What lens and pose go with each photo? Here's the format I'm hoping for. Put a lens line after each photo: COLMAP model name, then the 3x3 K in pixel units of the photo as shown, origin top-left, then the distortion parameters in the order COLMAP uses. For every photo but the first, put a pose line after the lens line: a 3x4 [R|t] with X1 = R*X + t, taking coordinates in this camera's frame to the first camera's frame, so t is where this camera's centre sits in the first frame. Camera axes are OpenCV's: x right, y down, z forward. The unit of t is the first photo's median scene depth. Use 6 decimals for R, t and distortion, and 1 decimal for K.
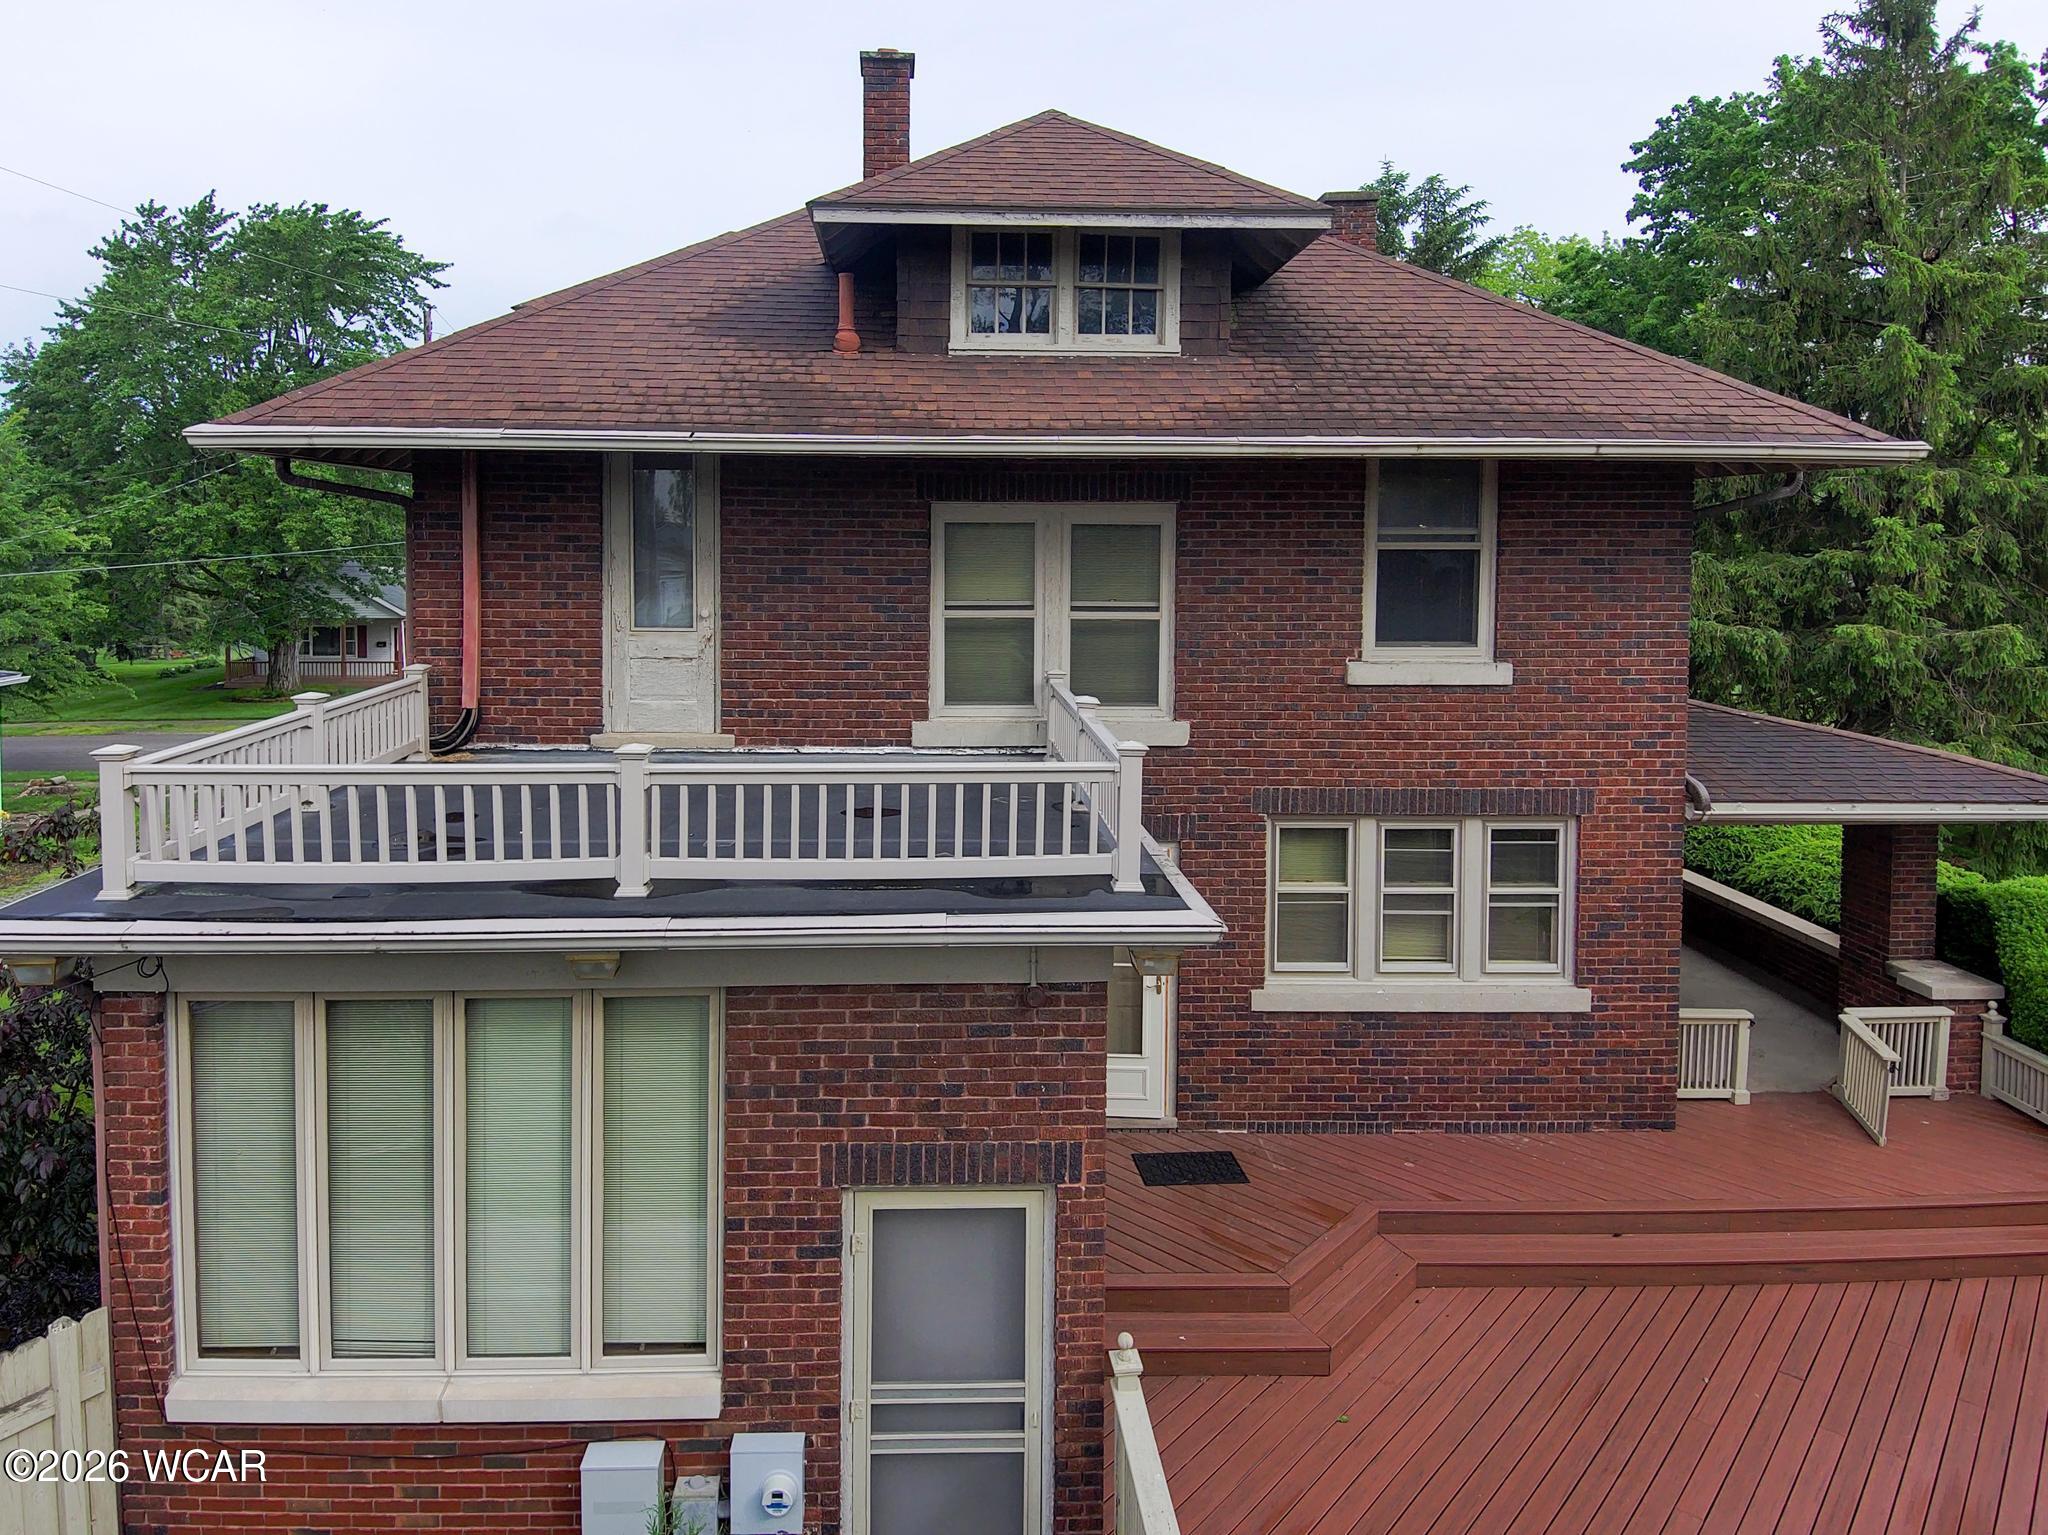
lens RADIAL K [[1263.6, 0, 975.2], [0, 1263.6, 598.2], [0, 0, 1]] dist [0.059910, -0.058691]
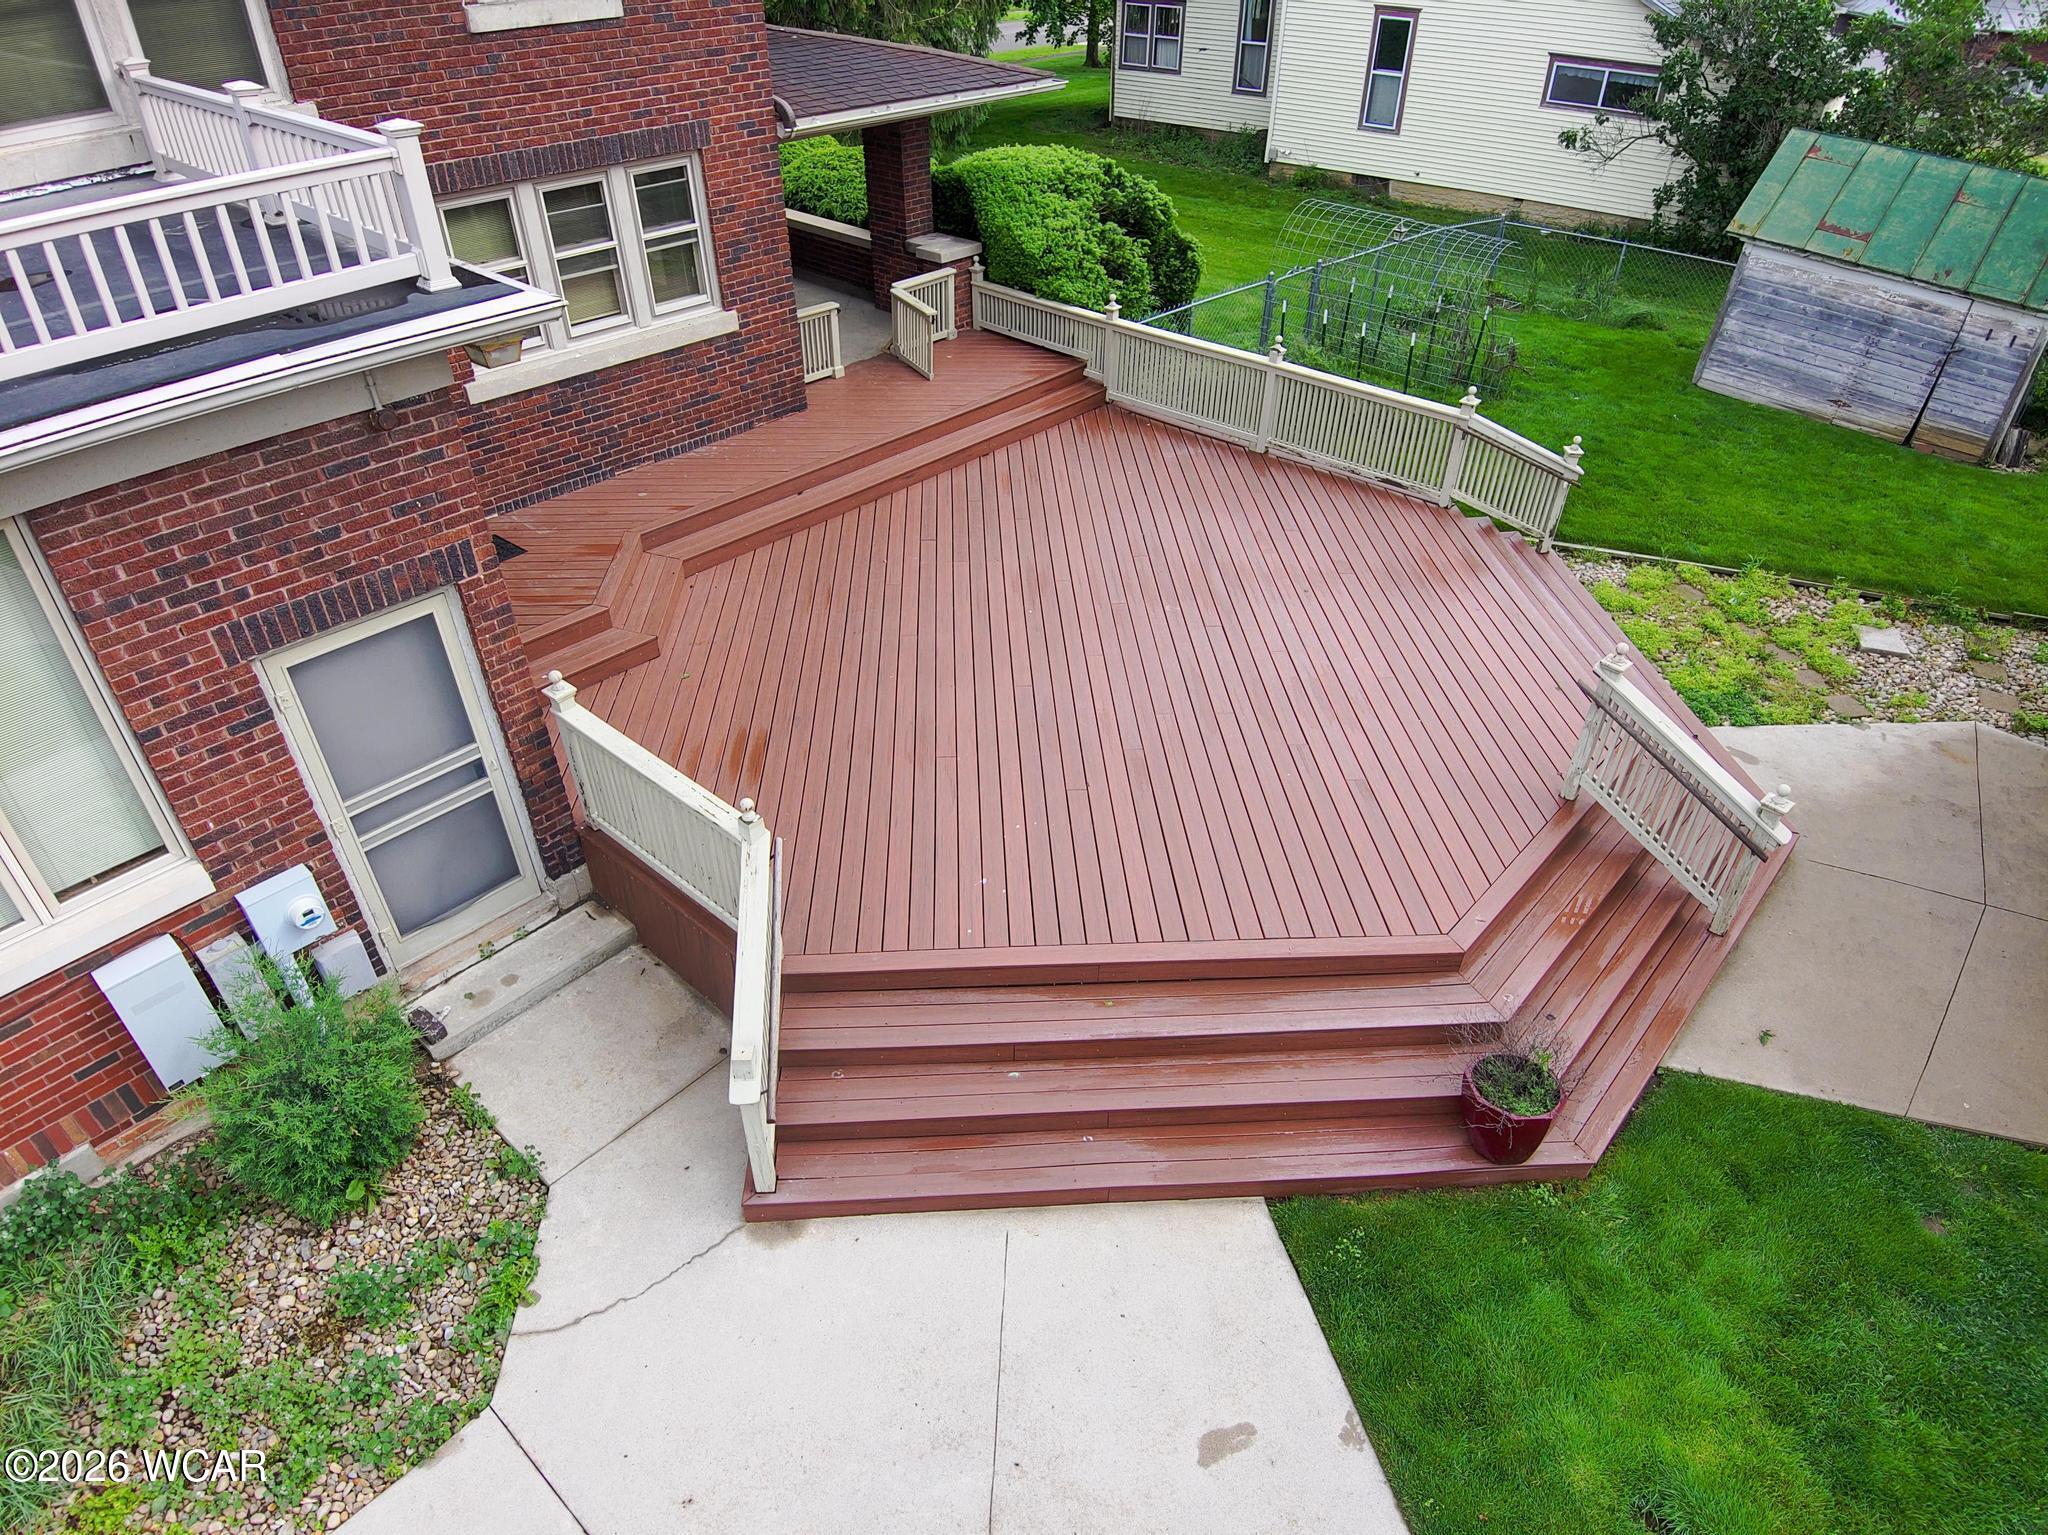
lens RADIAL K [[1224.1, 0, 1024.0], [0, 1224.1, 767.5], [0, 0, 1]] dist [0.052974, -0.088021]
pose [[0.695531, -0.432834, 0.573491, -0.170242], [0.023587, 0.811507, 0.583866, -0.009579], [-0.718109, -0.392570, 0.574638, -0.008969]]
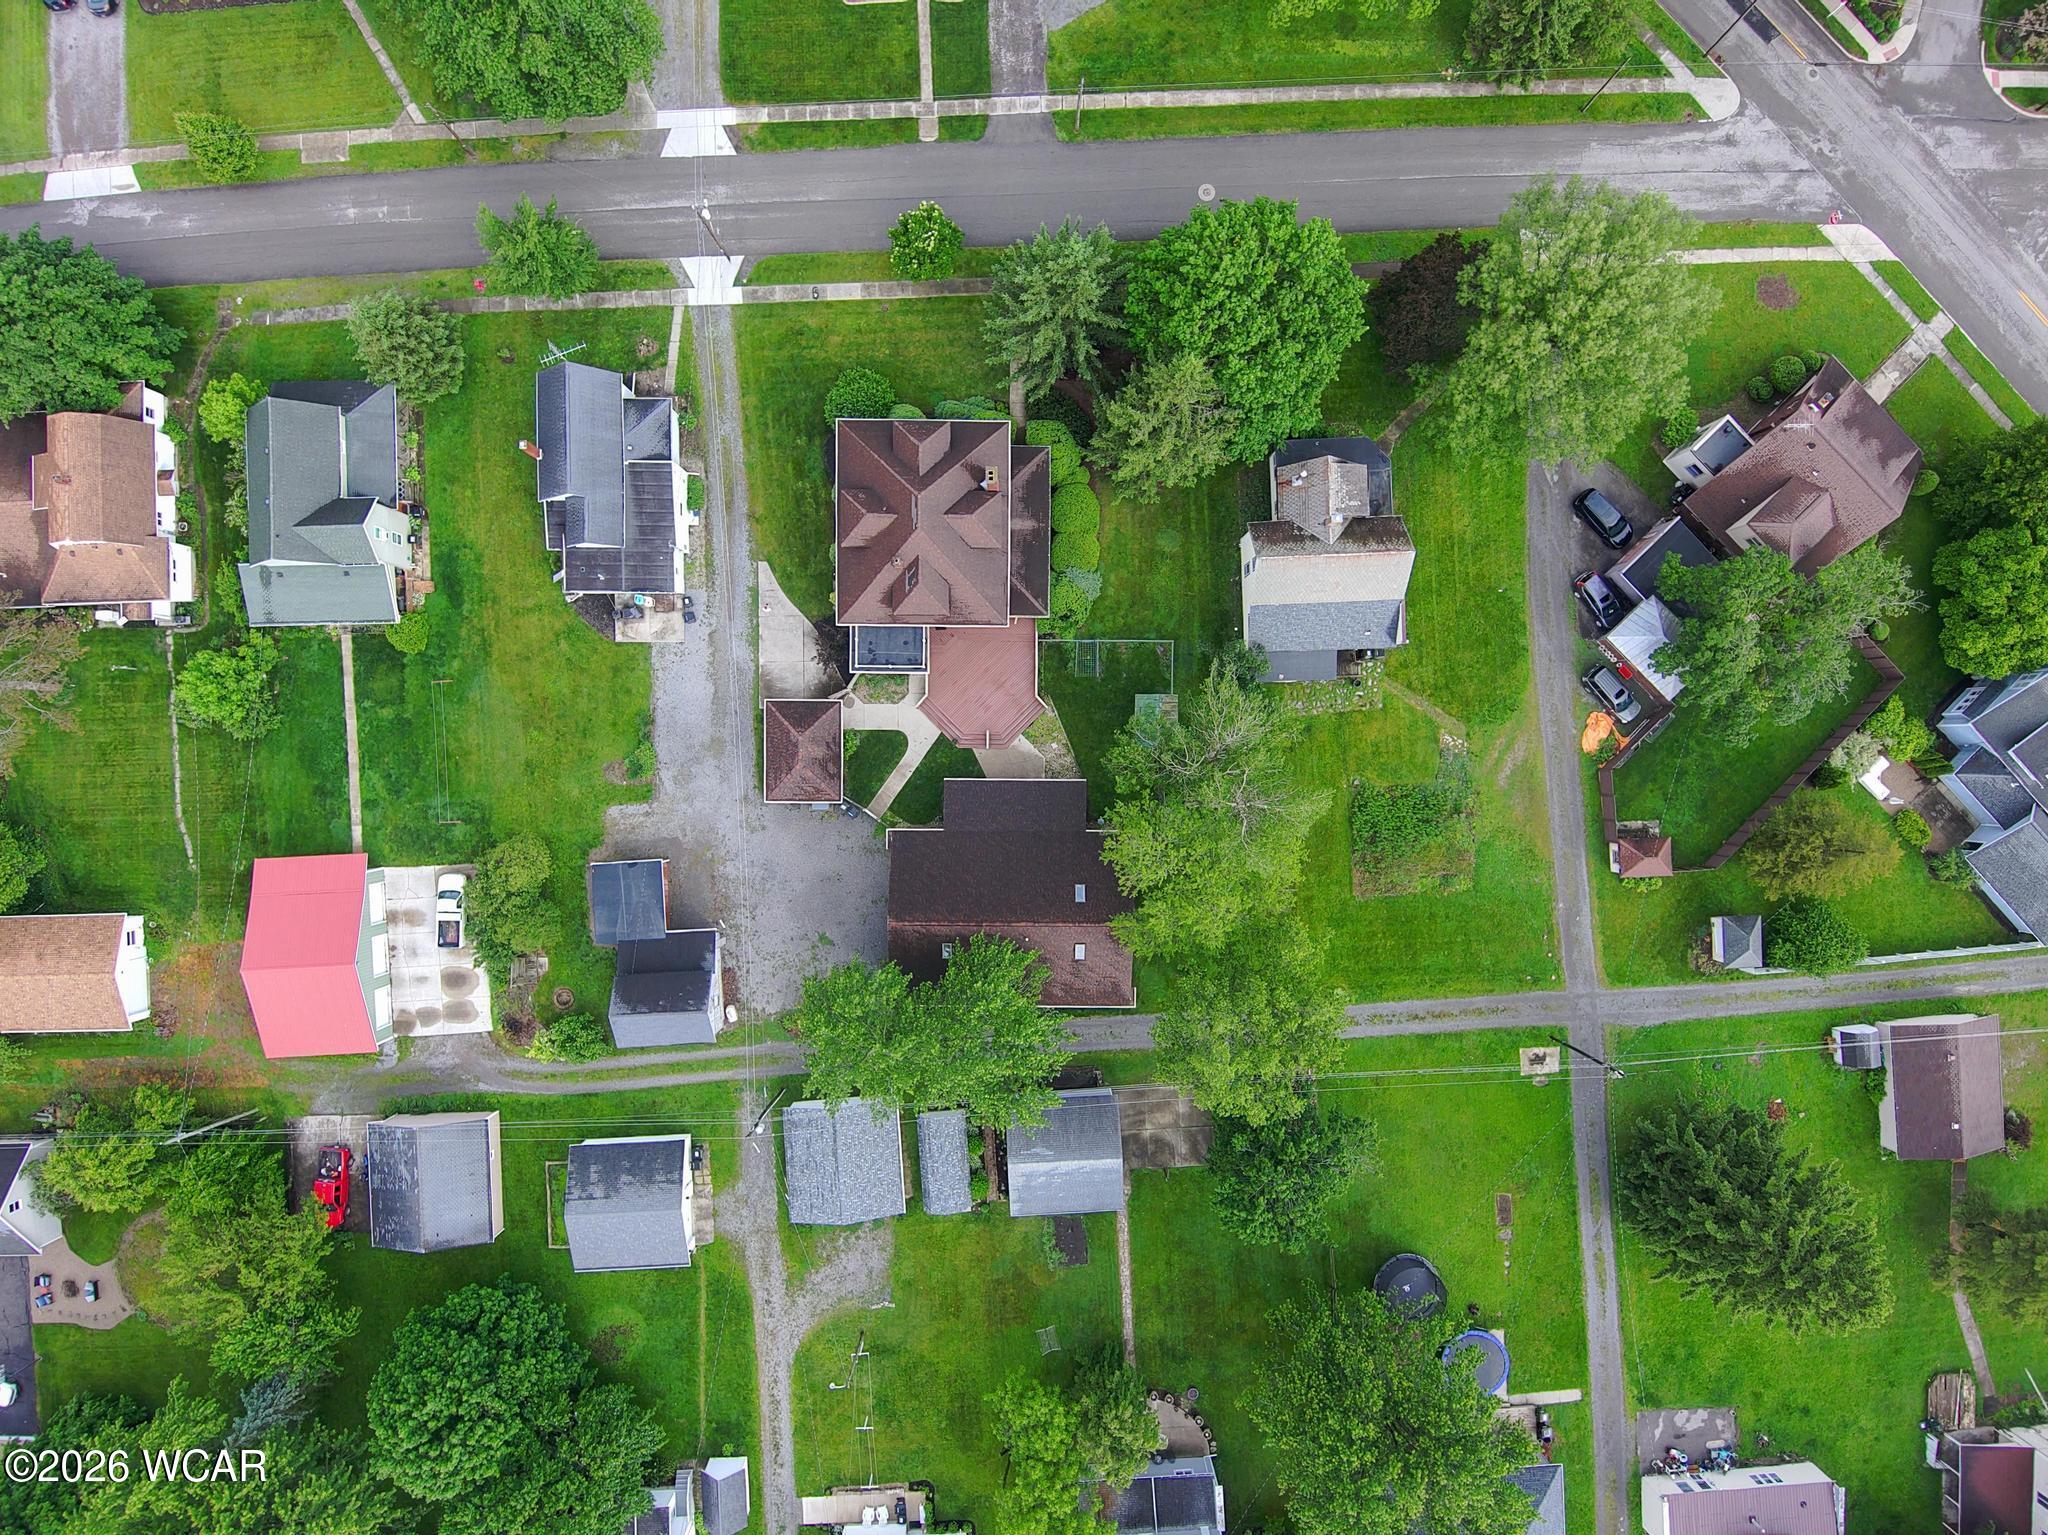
lens RADIAL K [[1224.1, 0, 1024.0], [0, 1224.1, 767.5], [0, 0, 1]] dist [0.052974, -0.088021]
pose [[0.998990, 0.044657, 0.005004, 0.789399], [-0.005802, 0.017759, 0.999825, -8.773897], [0.044561, -0.998845, 0.018000, -0.228909]]
